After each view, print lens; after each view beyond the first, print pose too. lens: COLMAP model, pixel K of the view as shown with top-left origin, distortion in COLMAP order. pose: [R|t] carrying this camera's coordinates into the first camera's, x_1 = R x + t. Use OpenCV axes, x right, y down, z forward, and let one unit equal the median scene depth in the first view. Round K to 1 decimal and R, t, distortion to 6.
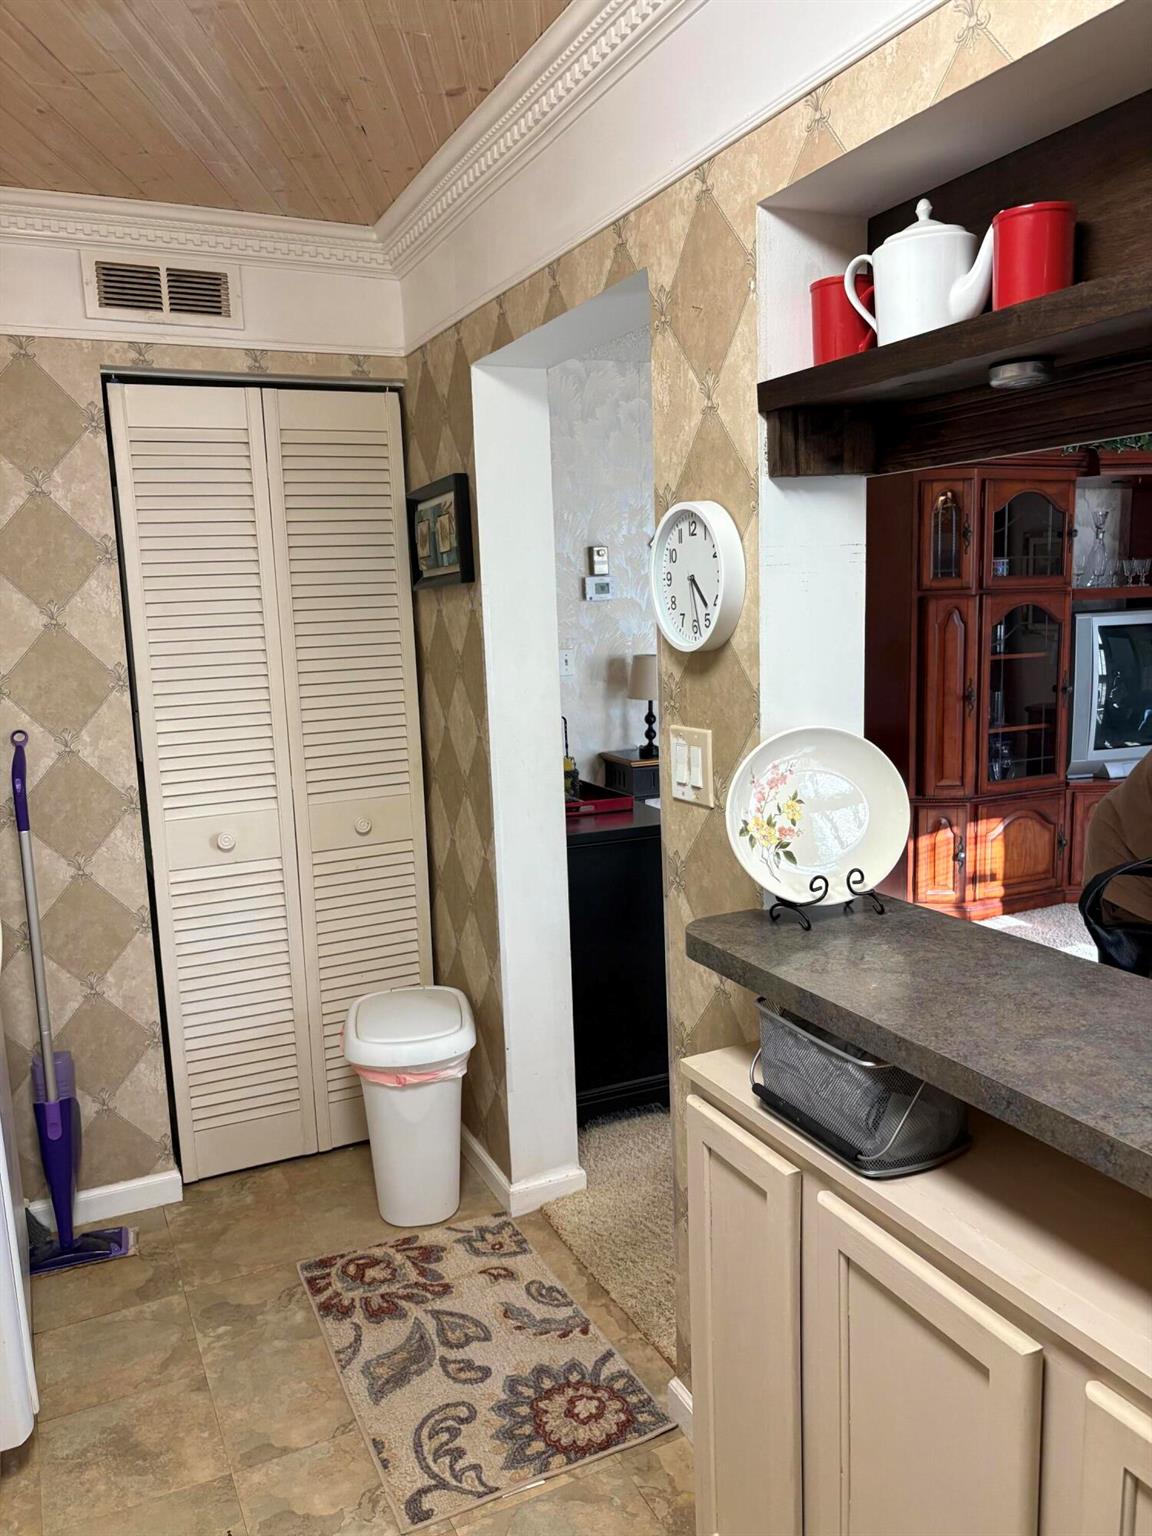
lens RADIAL K [[1164.8, 0, 578.3], [0, 1164.8, 764.4], [0, 0, 1]] dist [0.032558, -0.028388]
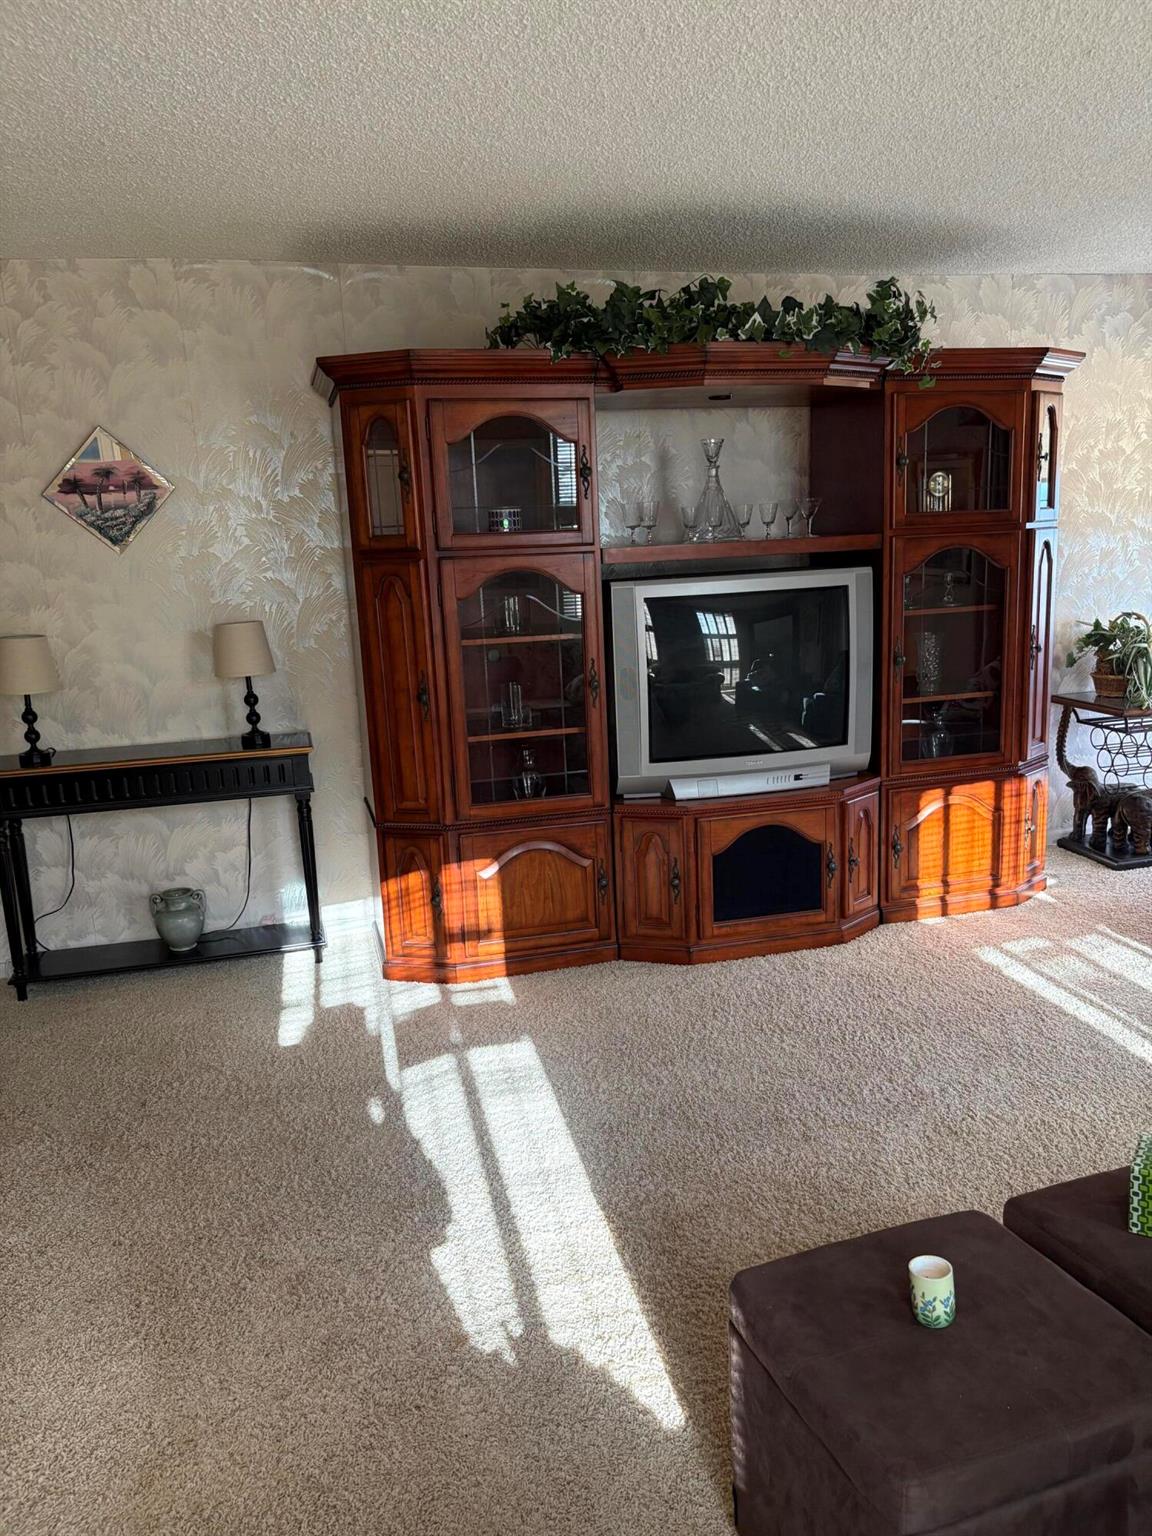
lens RADIAL K [[1164.8, 0, 578.3], [0, 1164.8, 764.4], [0, 0, 1]] dist [0.032558, -0.028388]
pose [[0.987833, 0.021809, -0.153982, 1.799165], [-0.012958, 0.998218, 0.058255, -0.190233], [0.154979, -0.055551, 0.986355, 0.885677]]
